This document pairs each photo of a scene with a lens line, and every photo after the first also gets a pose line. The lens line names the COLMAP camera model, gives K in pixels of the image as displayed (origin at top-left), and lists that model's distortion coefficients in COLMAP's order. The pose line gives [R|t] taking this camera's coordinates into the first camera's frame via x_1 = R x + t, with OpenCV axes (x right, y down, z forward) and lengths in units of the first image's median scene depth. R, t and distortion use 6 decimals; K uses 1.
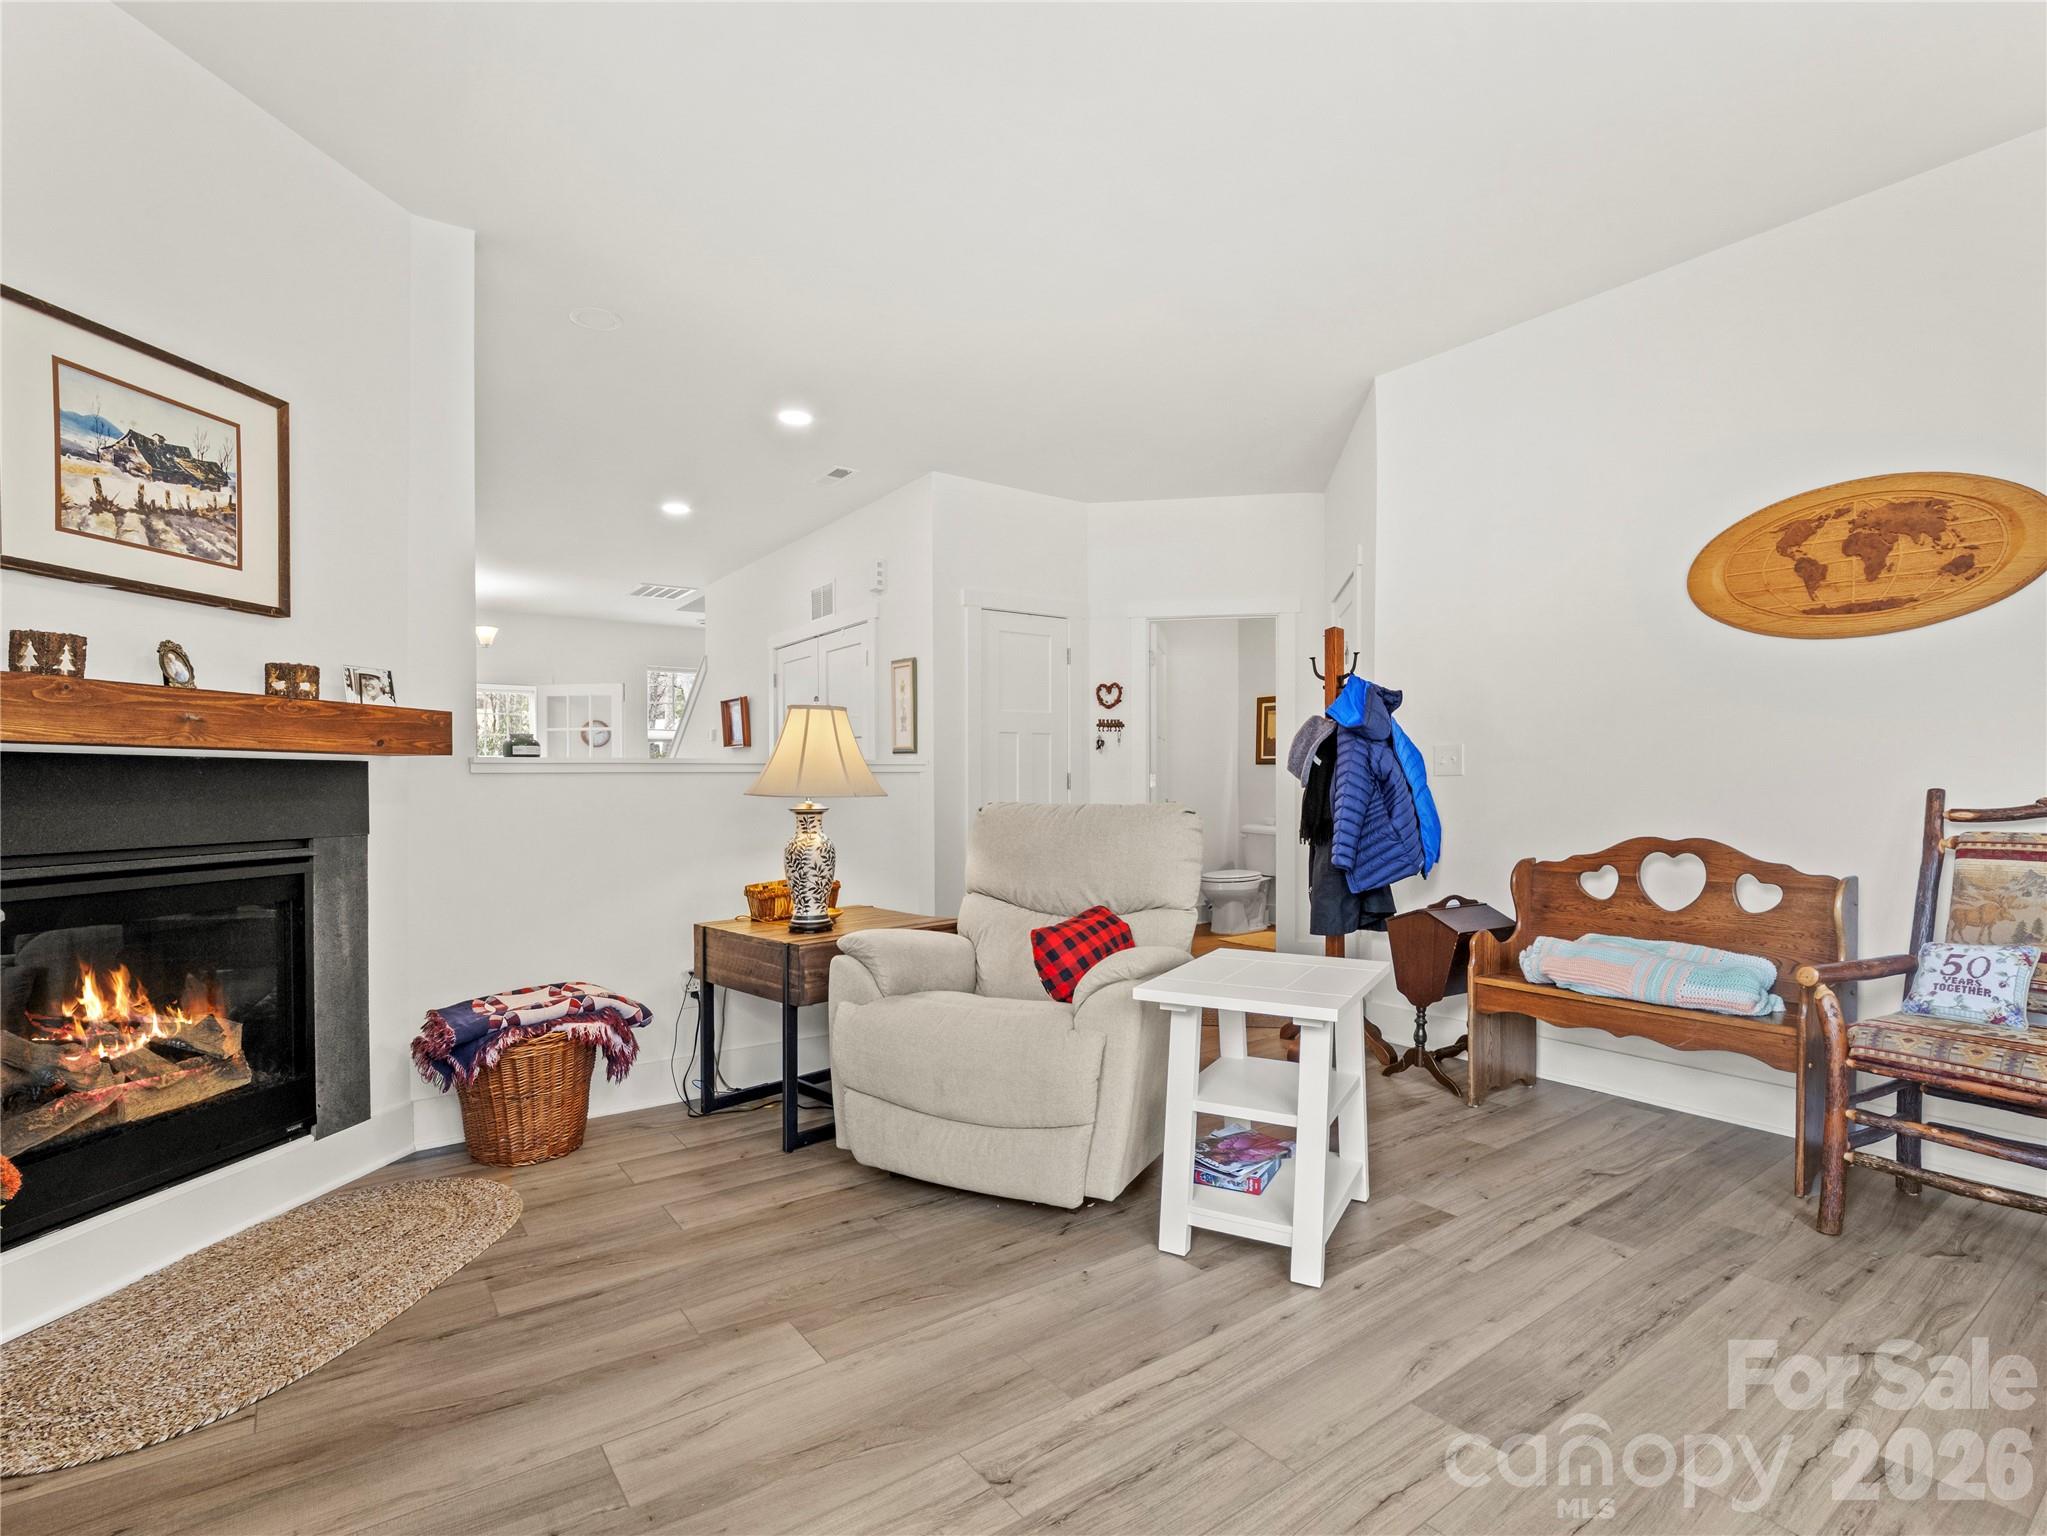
lens RADIAL K [[1000.3, 0, 1024.1], [0, 1000.3, 787.9], [0, 0, 1]] dist [-0.014723, -0.000679]
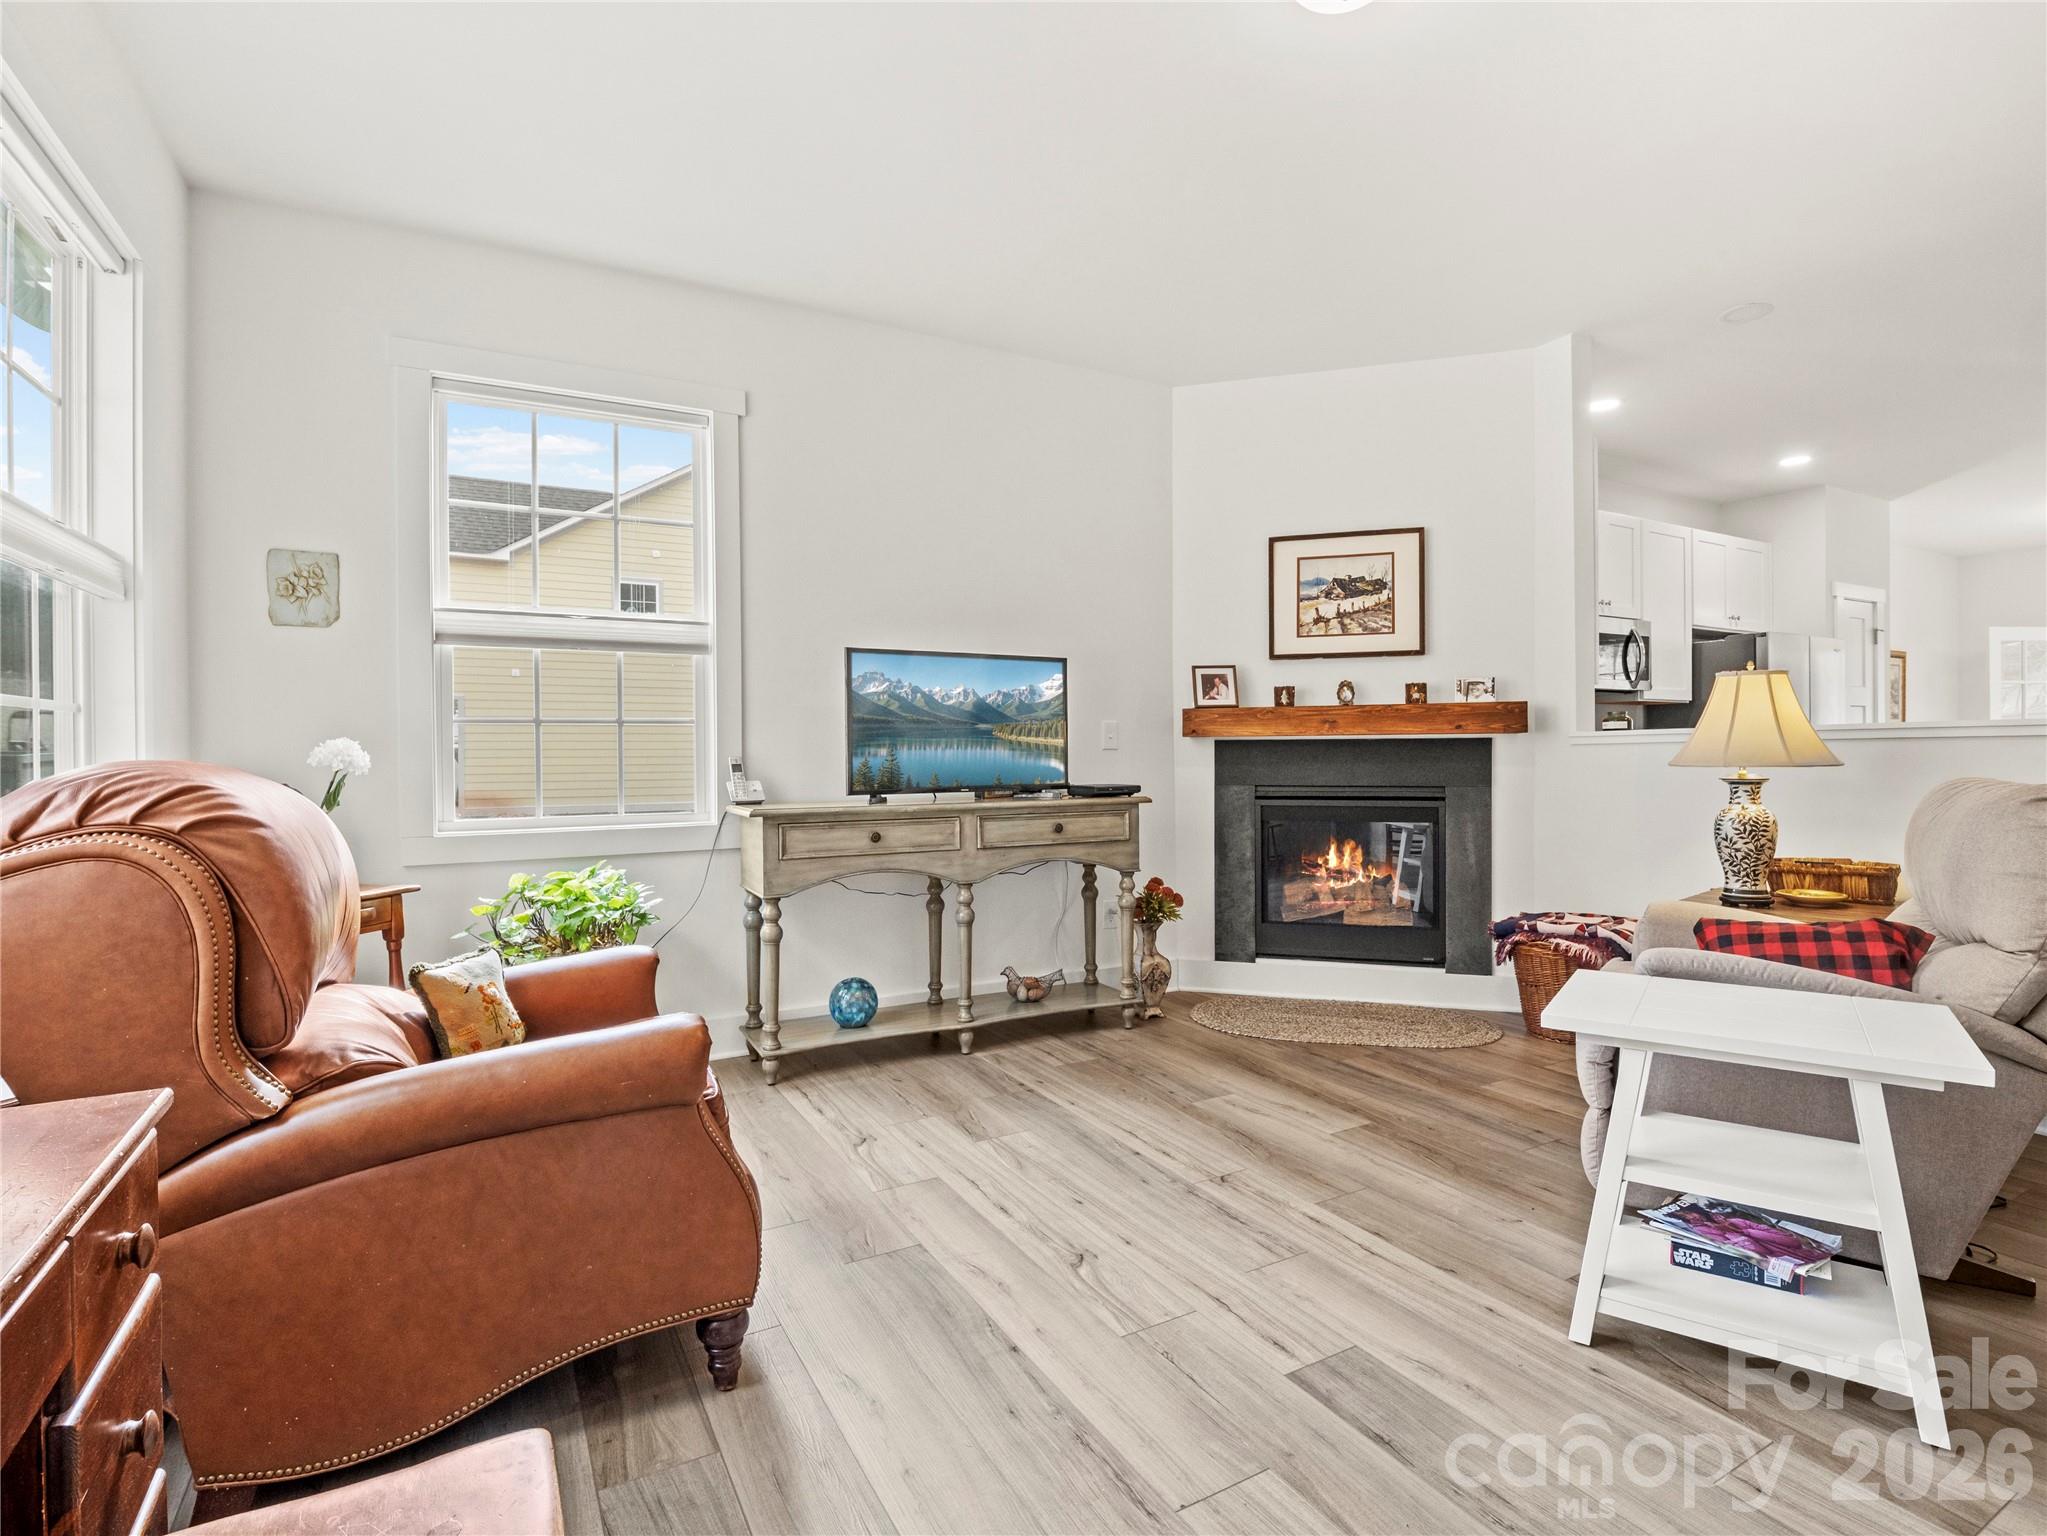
lens RADIAL K [[942.3, 0, 1027.7], [0, 942.3, 742.1], [0, 0, 1]] dist [0.000497, -0.000025]
pose [[-0.097682, -0.010360, -0.995164, 1.032366], [0.001147, 0.999944, -0.010522, -0.007823], [0.995217, -0.002169, -0.097665, 0.544604]]
